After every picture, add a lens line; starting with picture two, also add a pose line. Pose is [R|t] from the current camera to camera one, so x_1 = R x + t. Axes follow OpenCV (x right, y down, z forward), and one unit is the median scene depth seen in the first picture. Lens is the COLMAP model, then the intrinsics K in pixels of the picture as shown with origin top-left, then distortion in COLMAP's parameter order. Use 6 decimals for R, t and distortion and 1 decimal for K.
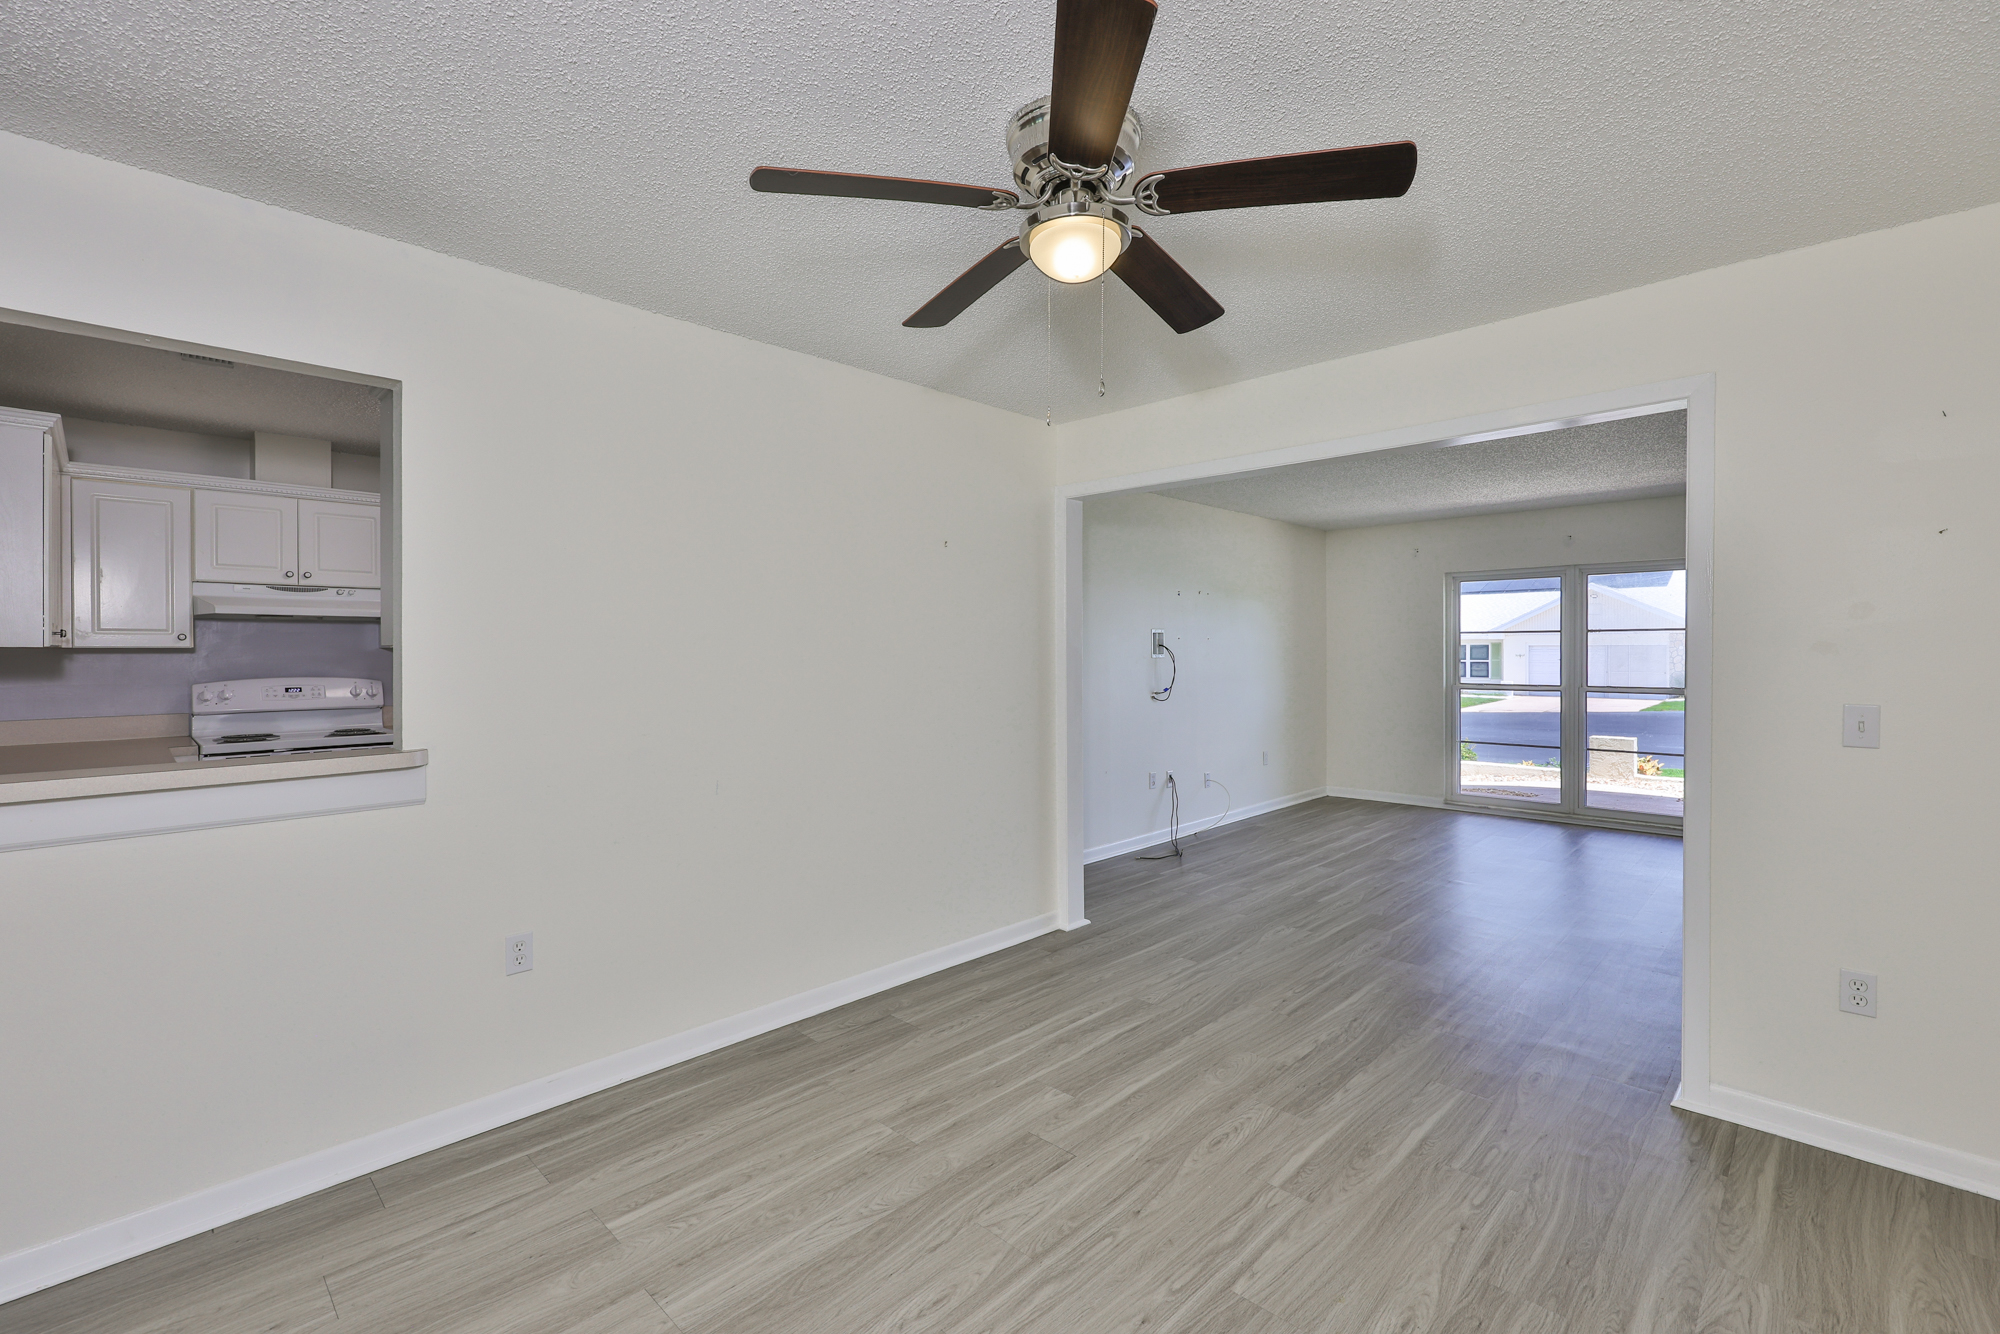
lens RADIAL K [[865.3, 0, 1014.2], [0, 865.3, 664.2], [0, 0, 1]] dist [-0.003683, -0.000371]
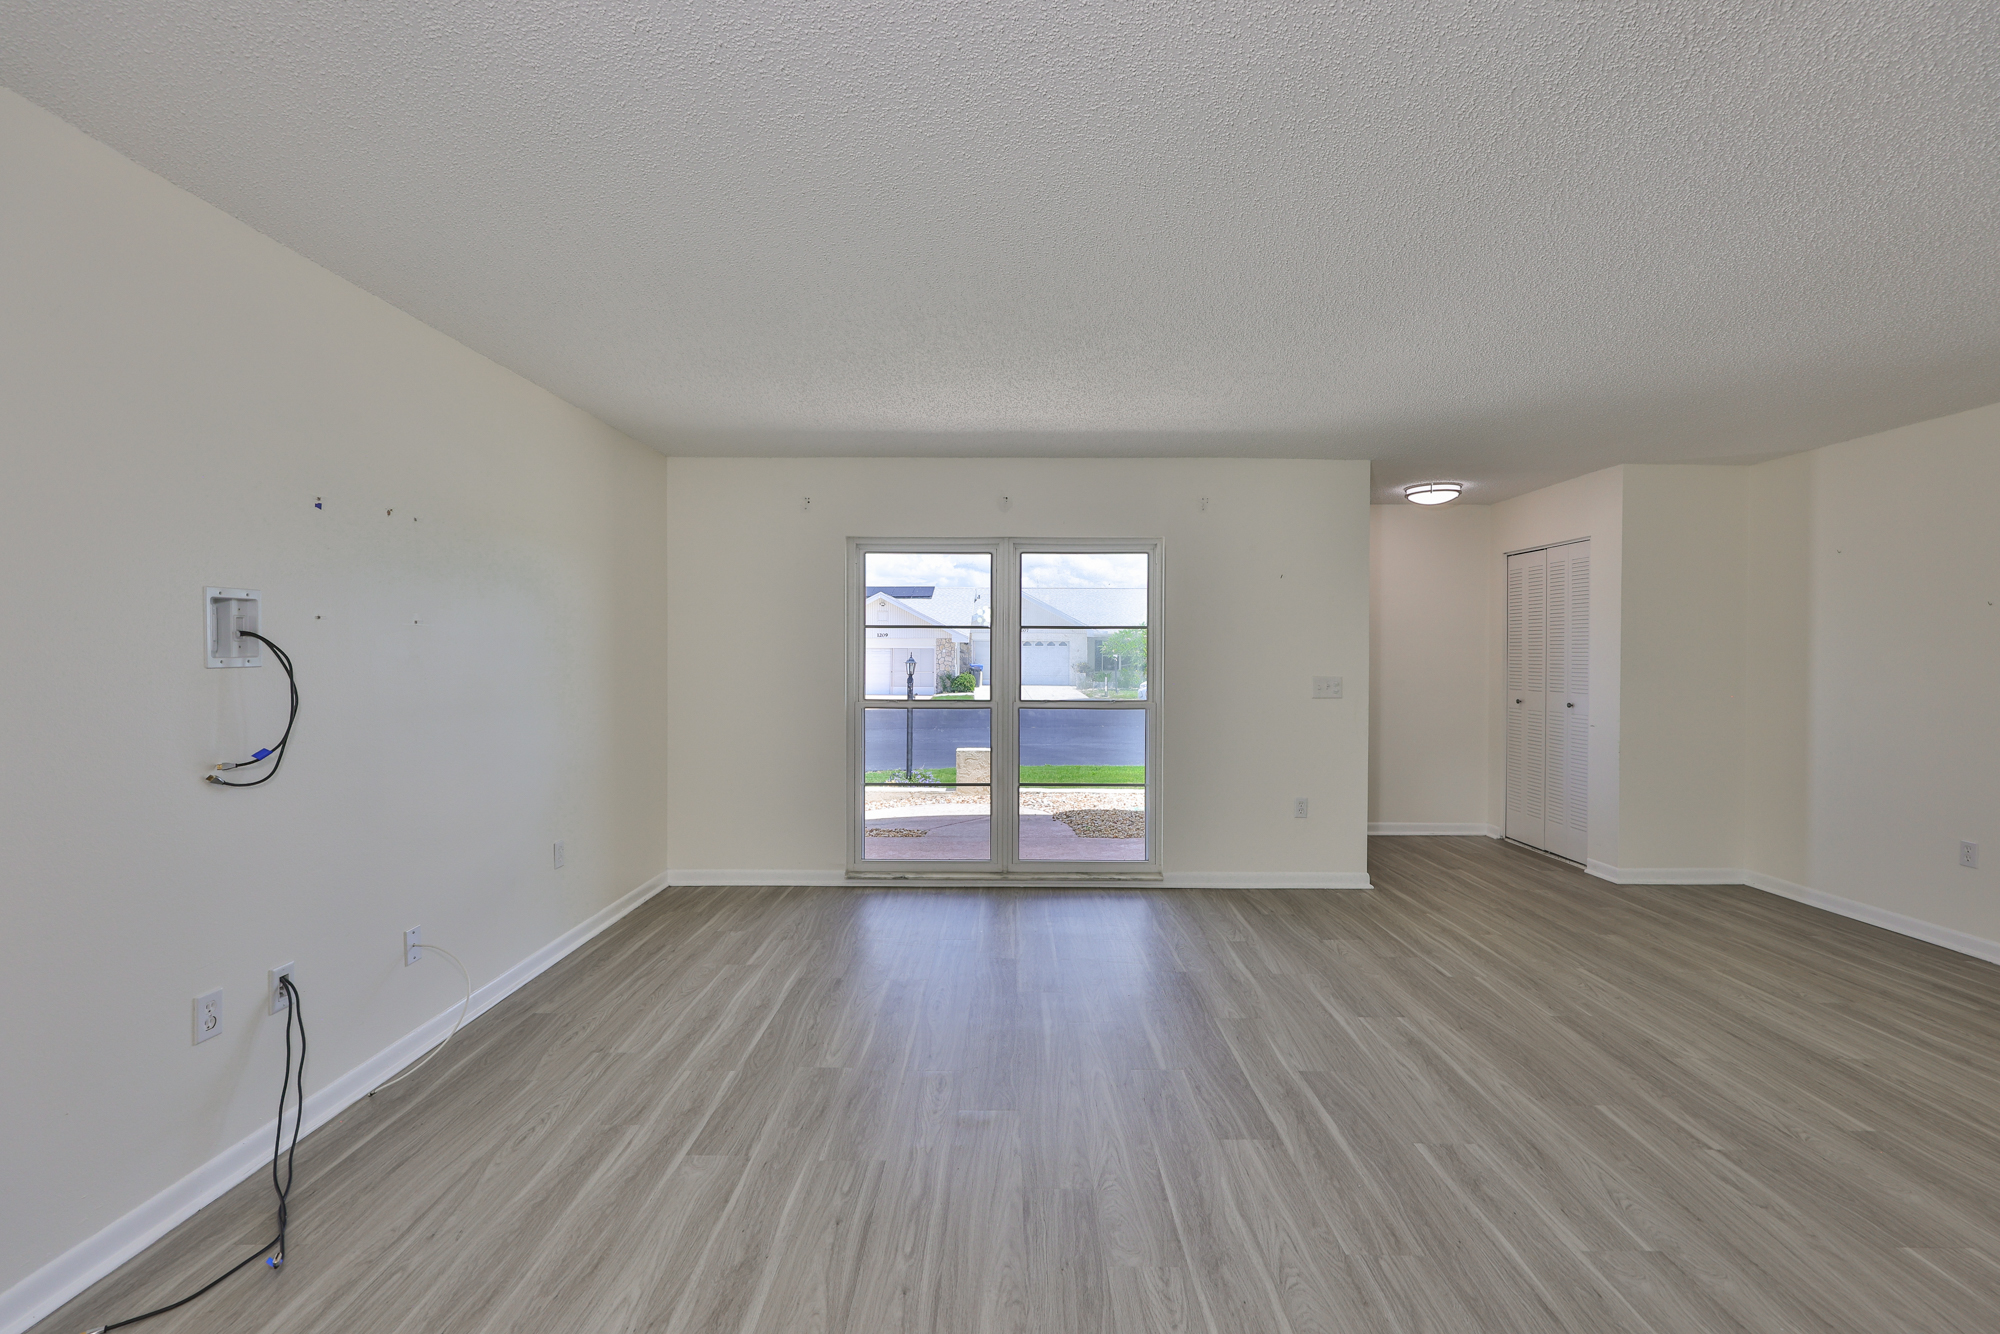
lens RADIAL K [[844.6, 0, 995.7], [0, 844.6, 660.9], [0, 0, 1]] dist [-0.001215, -0.000138]
pose [[0.731383, -0.002851, 0.681961, 0.165785], [0.007730, 0.999962, -0.004110, -0.006340], [-0.681923, 0.008277, 0.731377, 0.545154]]
